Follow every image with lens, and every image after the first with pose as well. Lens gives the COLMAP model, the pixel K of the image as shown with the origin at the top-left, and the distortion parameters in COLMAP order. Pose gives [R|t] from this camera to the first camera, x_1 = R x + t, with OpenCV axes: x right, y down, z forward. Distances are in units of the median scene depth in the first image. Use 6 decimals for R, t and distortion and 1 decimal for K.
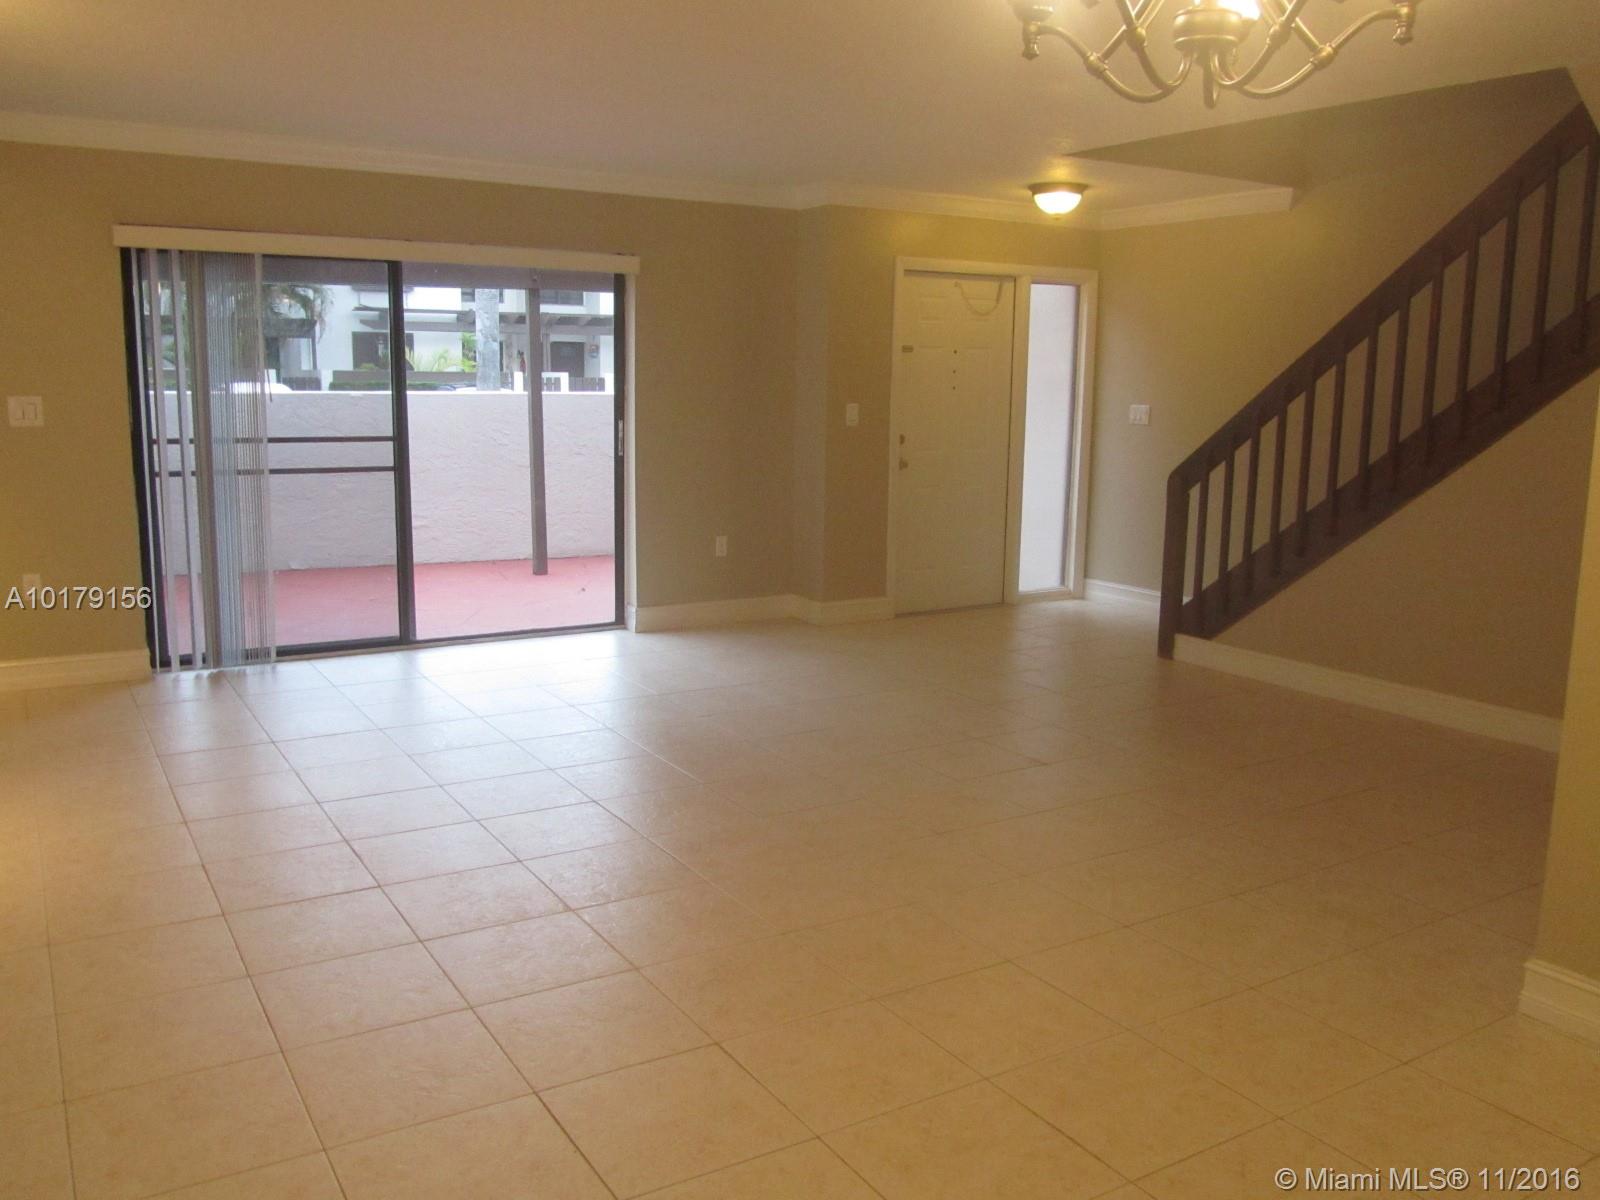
lens RADIAL K [[1315.3, 0, 798.8], [0, 1315.3, 598.0], [0, 0, 1]] dist [-0.036404, -0.005051]
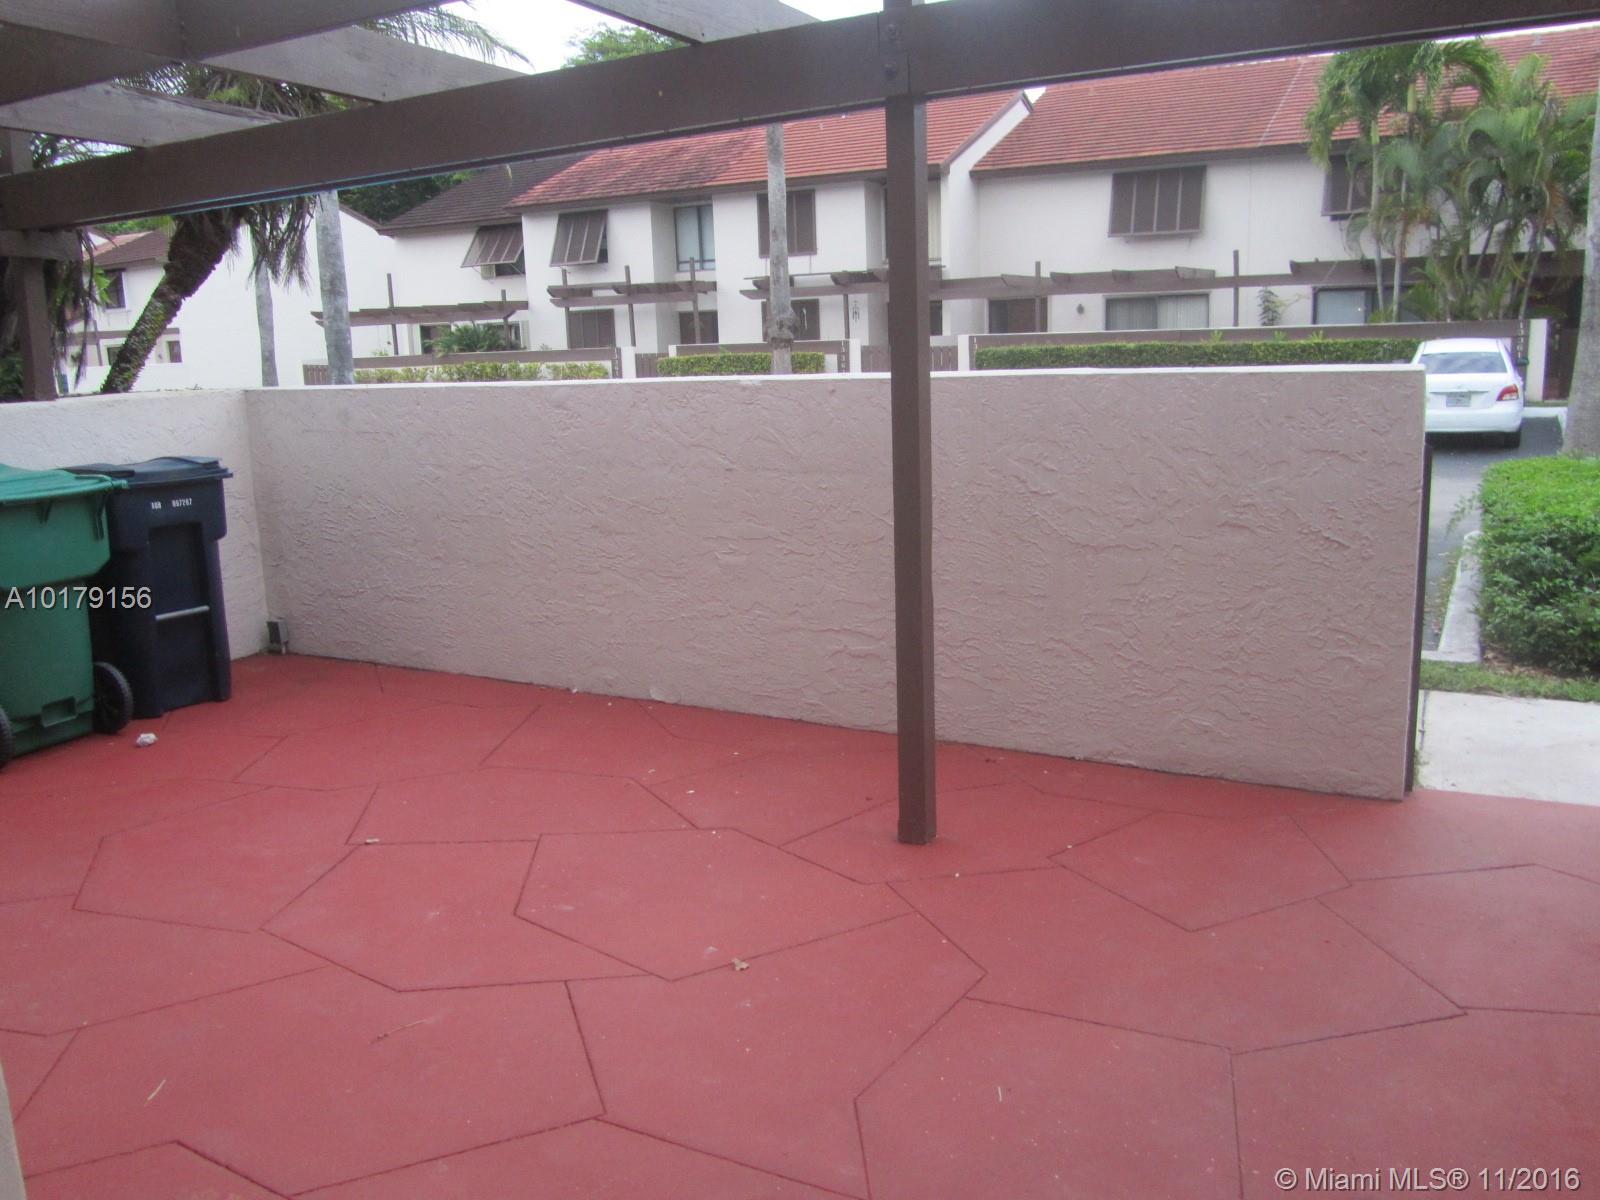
lens RADIAL K [[1315.3, 0, 799.8], [0, 1315.3, 603.3], [0, 0, 1]] dist [-0.036404, -0.005051]
pose [[0.500254, 0.126392, -0.856604, 0.111842], [-0.116325, 0.990131, 0.078160, -0.109334], [0.858029, 0.060545, 0.510020, 0.738904]]
